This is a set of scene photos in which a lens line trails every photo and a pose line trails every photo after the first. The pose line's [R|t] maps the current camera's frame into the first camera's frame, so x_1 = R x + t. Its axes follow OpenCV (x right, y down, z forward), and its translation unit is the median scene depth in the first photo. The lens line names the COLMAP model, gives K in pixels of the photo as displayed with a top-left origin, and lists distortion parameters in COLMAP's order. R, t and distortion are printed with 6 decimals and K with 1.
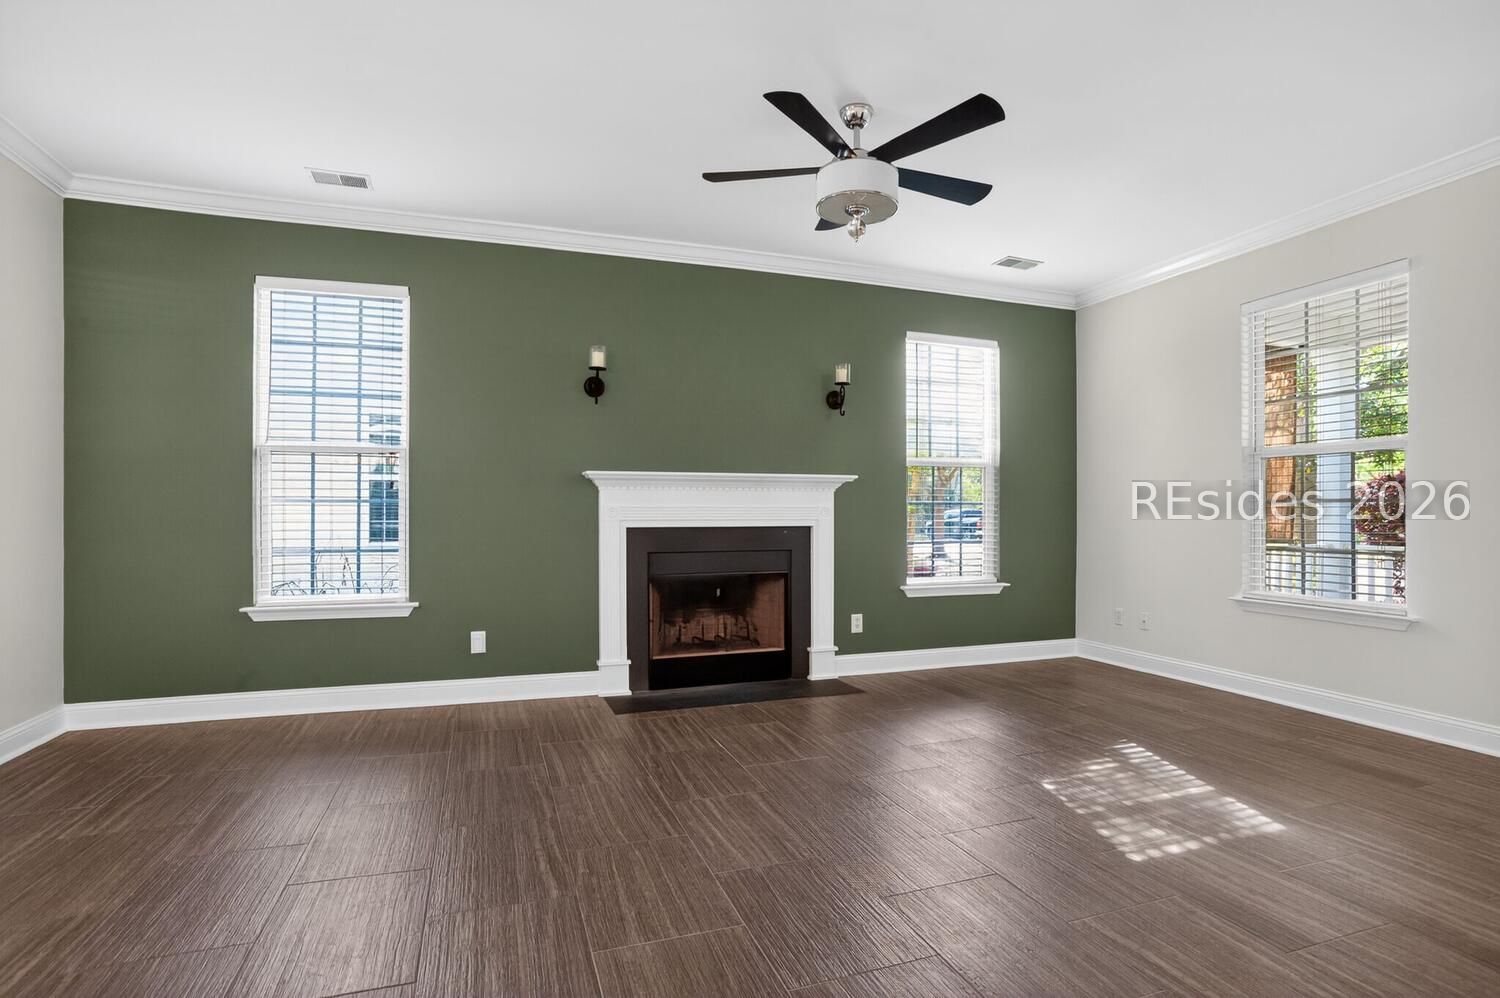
lens RADIAL K [[748.7, 0, 801.8], [0, 748.7, 502.2], [0, 0, 1]] dist [-0.115777, 0.076009]
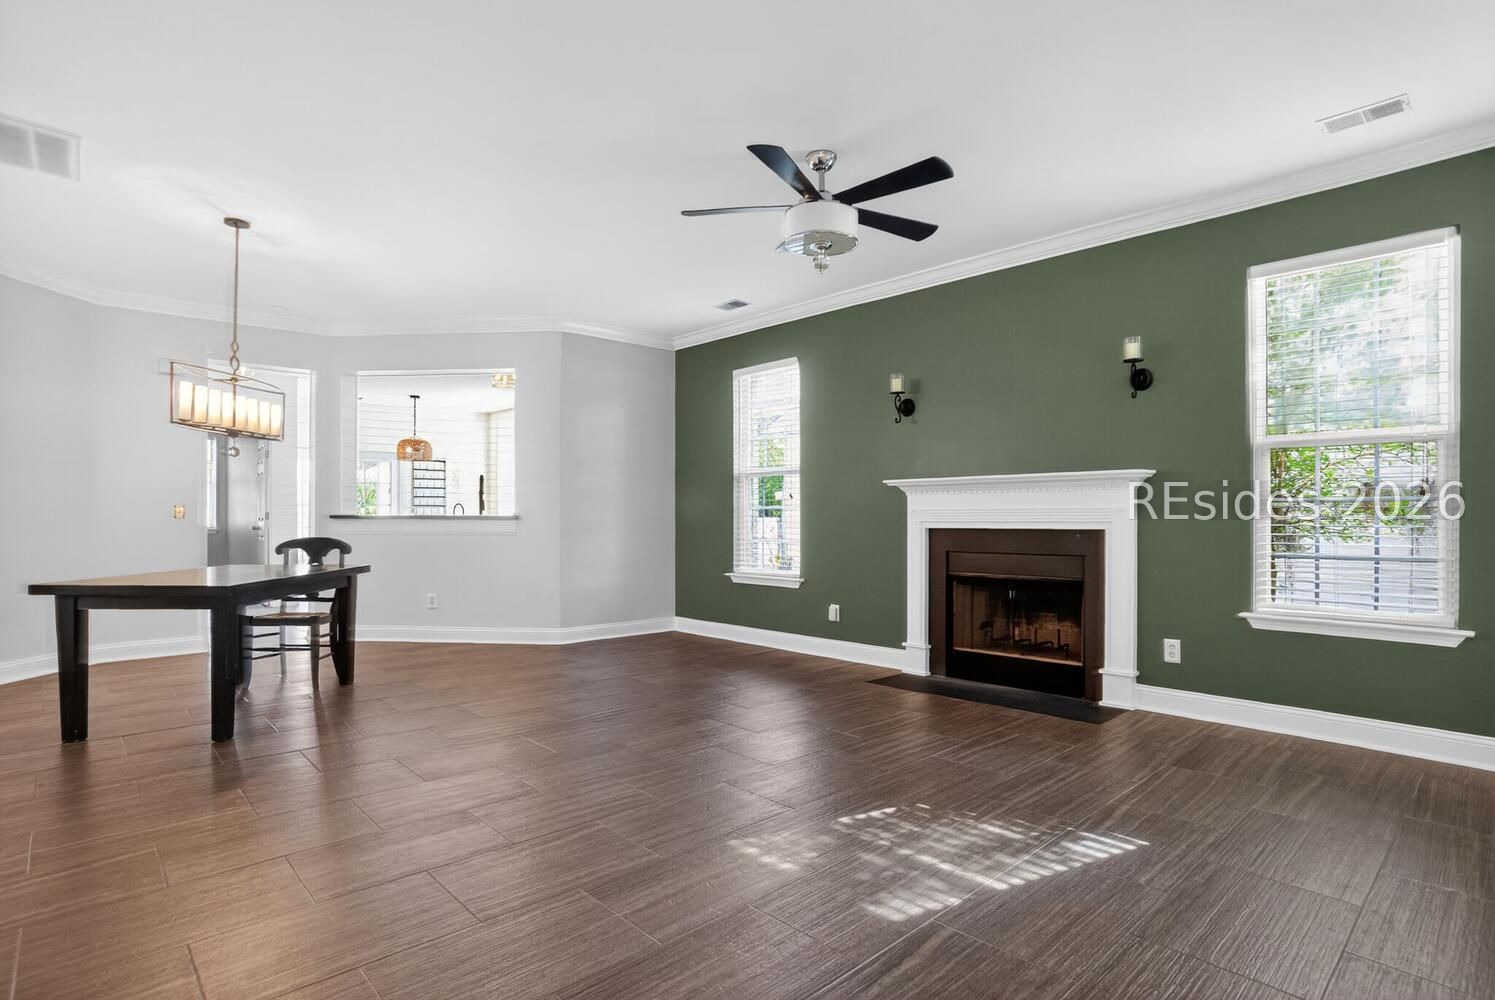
lens RADIAL K [[764.4, 0, 747.5], [0, 764.4, 500.0], [0, 0, 1]] dist [-0.000586, -0.000045]
pose [[0.420662, -0.018114, -0.907037, 0.723119], [0.016231, 0.999791, -0.012439, 0.001719], [0.907072, -0.009489, 0.420868, 0.266638]]
